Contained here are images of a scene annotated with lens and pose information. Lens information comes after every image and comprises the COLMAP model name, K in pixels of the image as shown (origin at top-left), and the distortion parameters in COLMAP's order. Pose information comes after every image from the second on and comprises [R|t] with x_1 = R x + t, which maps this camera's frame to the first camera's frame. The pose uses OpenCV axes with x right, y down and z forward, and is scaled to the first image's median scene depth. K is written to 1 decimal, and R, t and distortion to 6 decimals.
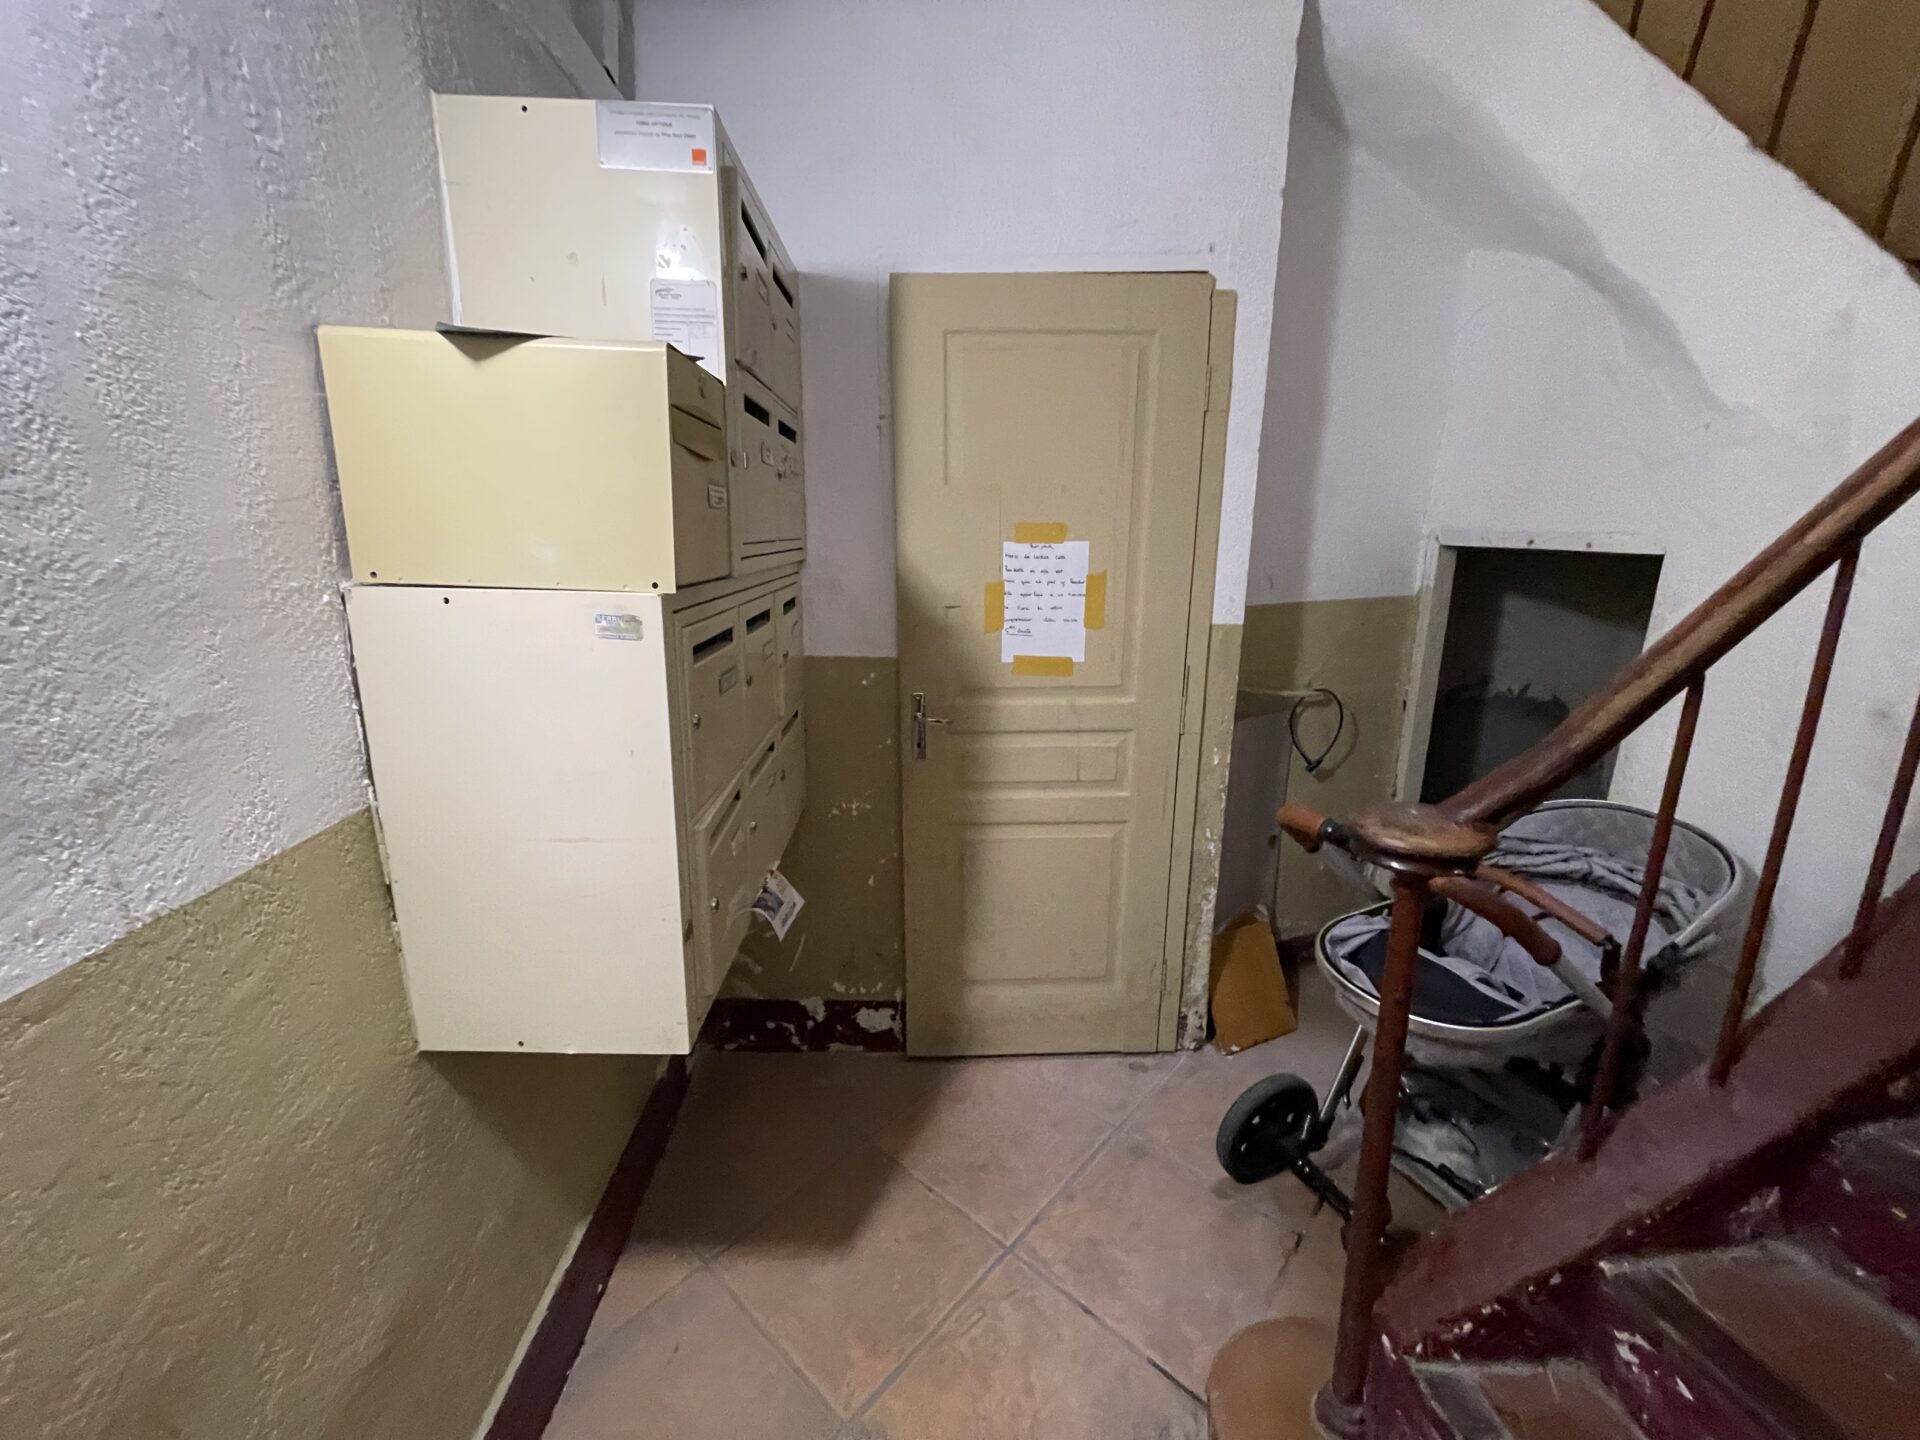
lens RADIAL K [[770.5, 0, 938.1], [0, 770.5, 720.5], [0, 0, 1]] dist [-0.000133, -0.000020]
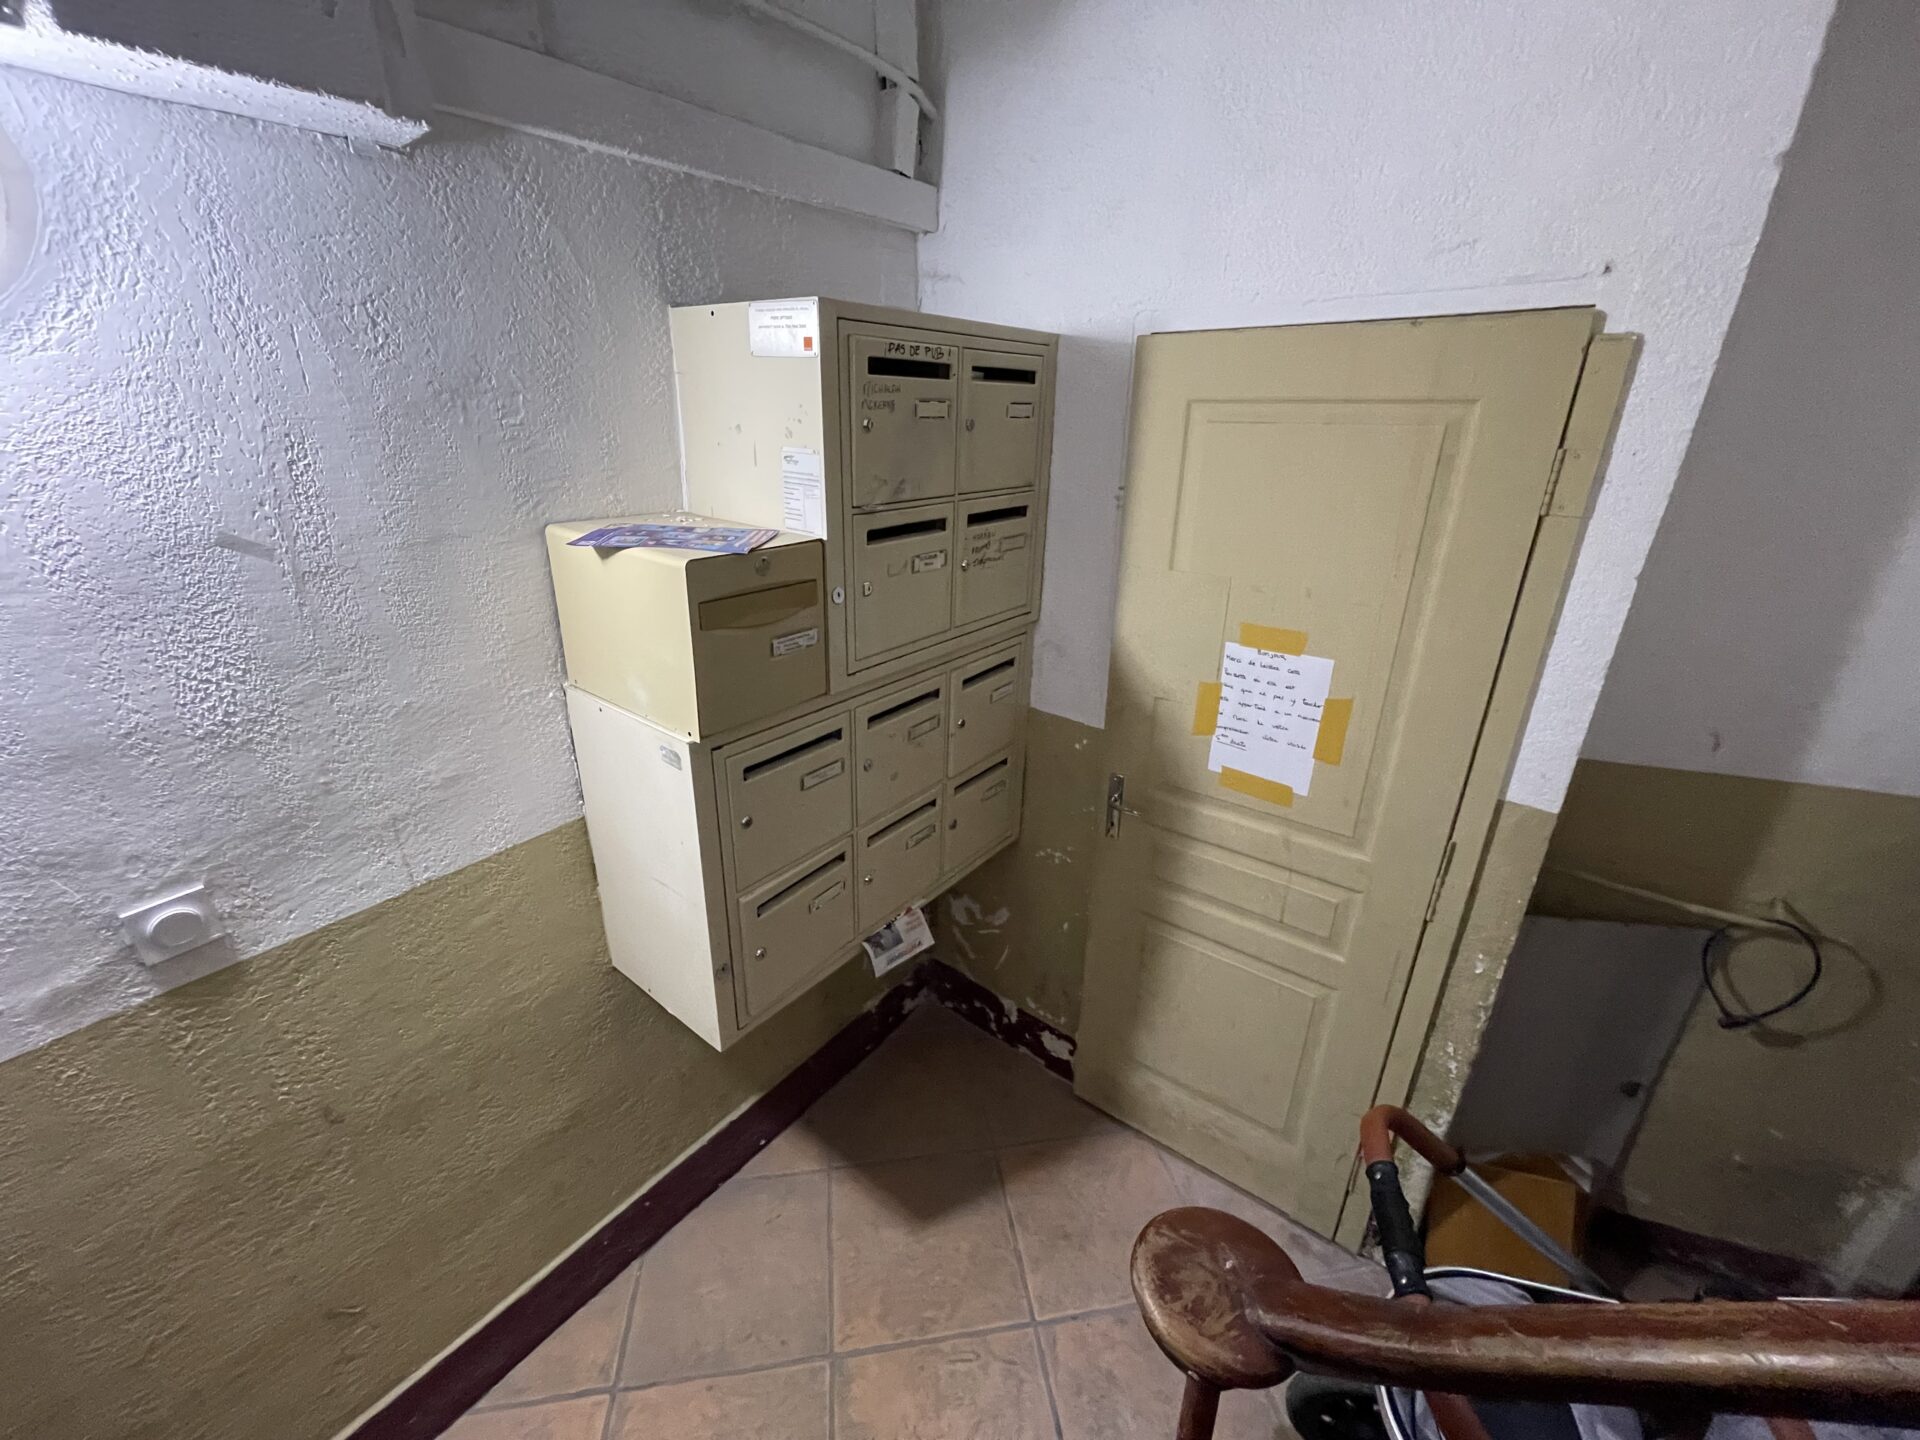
lens RADIAL K [[770.5, 0, 938.1], [0, 770.5, 720.5], [0, 0, 1]] dist [-0.000133, -0.000020]
pose [[0.778139, 0.242303, -0.579474, 0.356247], [-0.160974, 0.968713, 0.188899, -0.258237], [0.607114, -0.053709, 0.792797, 0.115417]]
